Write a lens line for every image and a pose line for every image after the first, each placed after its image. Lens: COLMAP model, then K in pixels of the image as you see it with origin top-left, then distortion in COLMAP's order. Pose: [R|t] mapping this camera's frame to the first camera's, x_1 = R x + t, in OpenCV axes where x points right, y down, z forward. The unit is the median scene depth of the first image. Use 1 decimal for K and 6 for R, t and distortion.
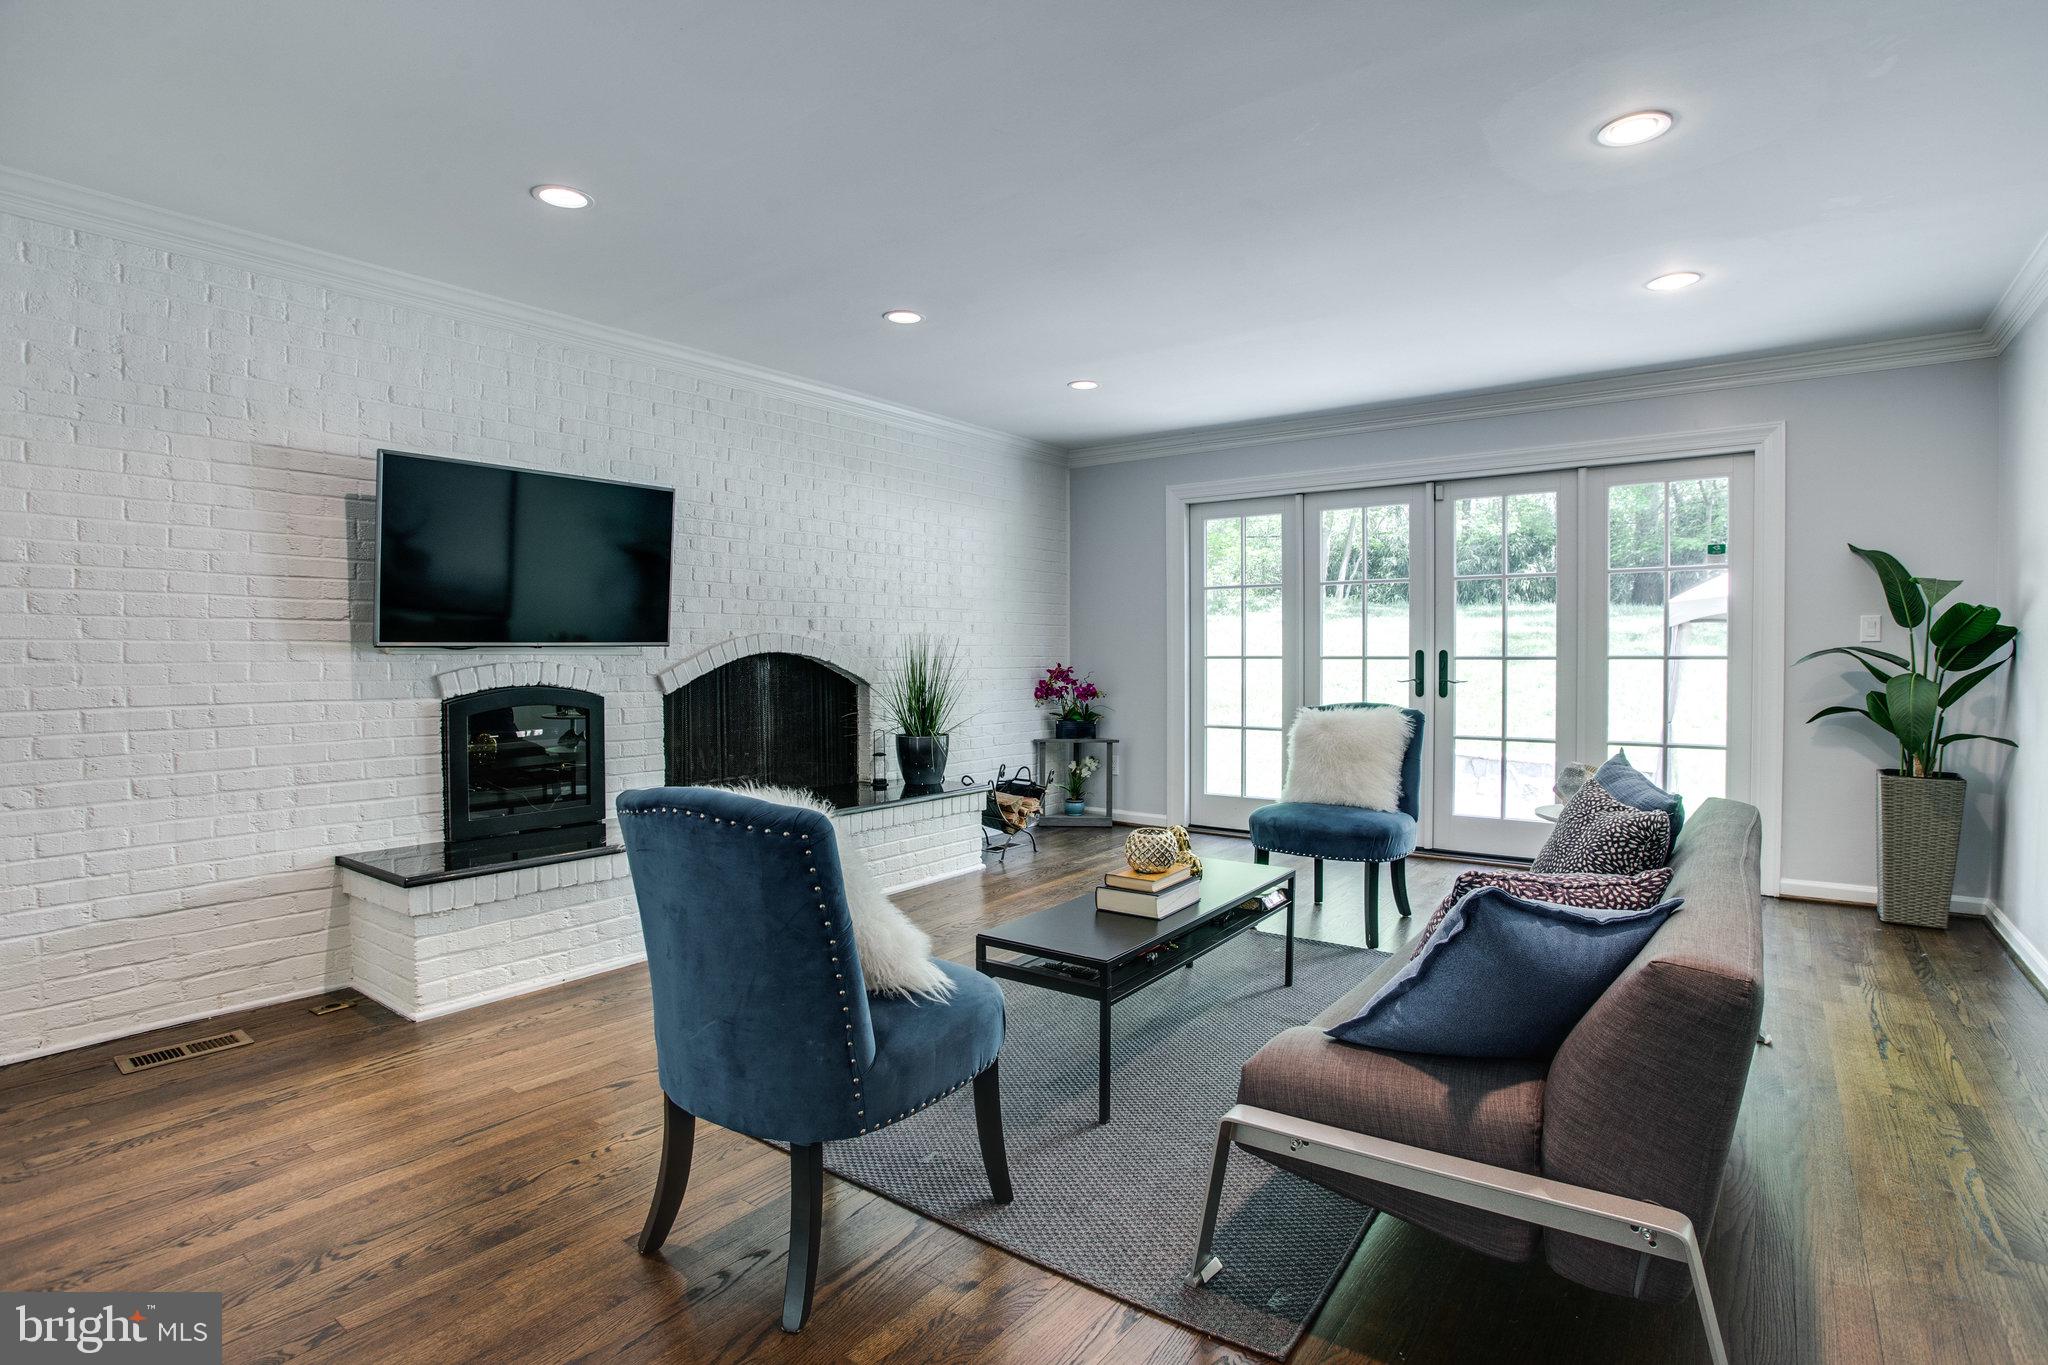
lens RADIAL K [[1019.9, 0, 1027.1], [0, 1019.9, 649.7], [0, 0, 1]] dist [-0.034821, 0.000578]
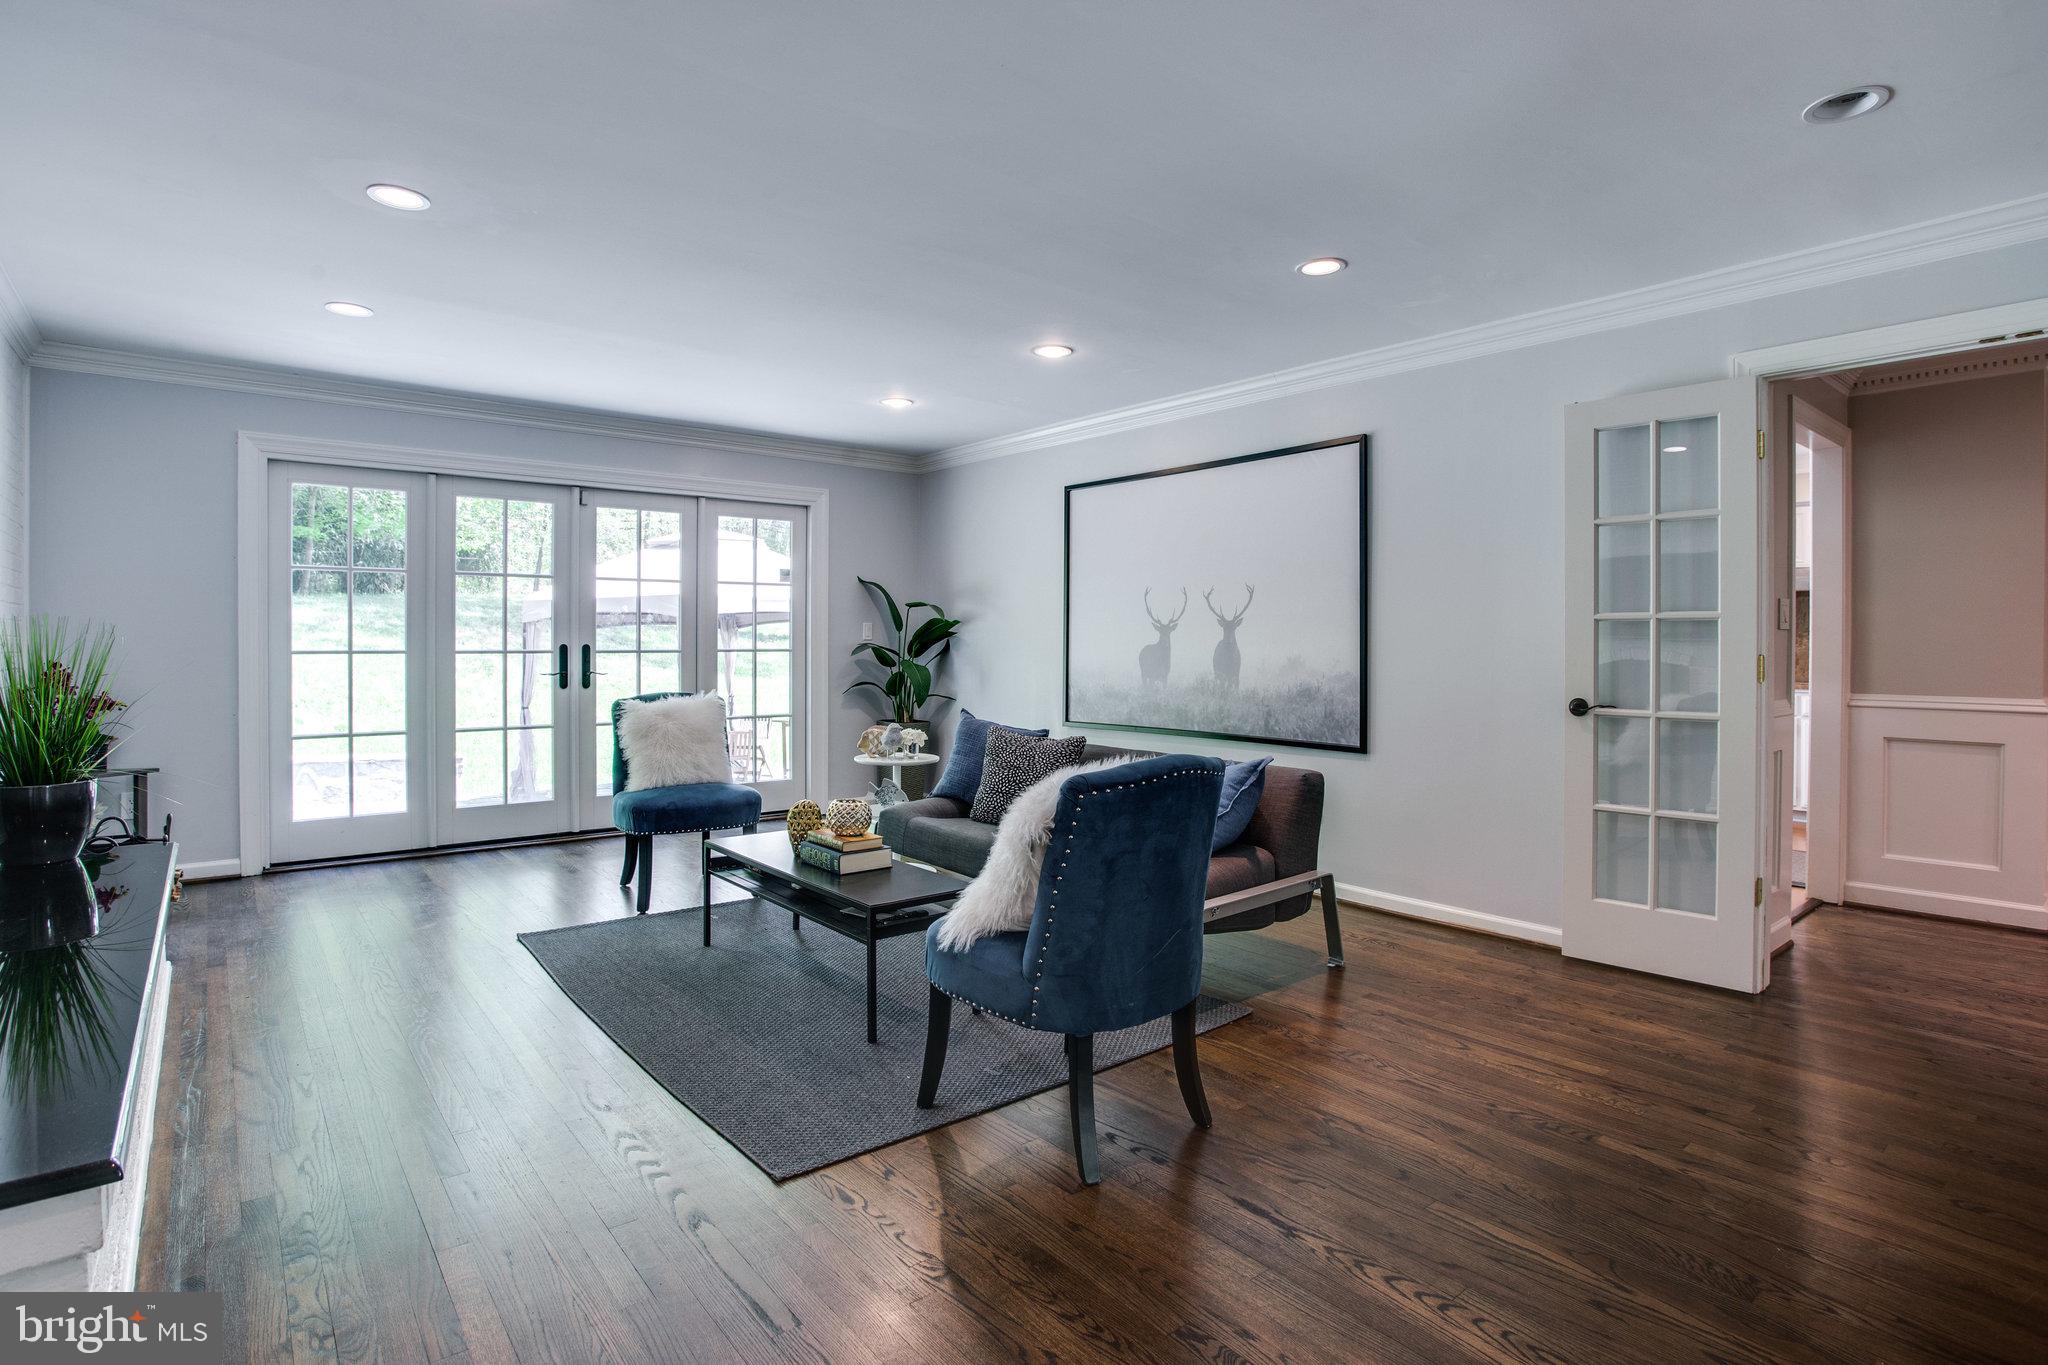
lens RADIAL K [[1019.9, 0, 1027.1], [0, 1019.9, 649.7], [0, 0, 1]] dist [-0.034821, 0.000578]
pose [[0.252377, -0.003548, 0.967623, -0.511784], [-0.005144, 0.999974, 0.005008, -0.001705], [-0.967615, -0.006242, 0.252352, 0.273187]]
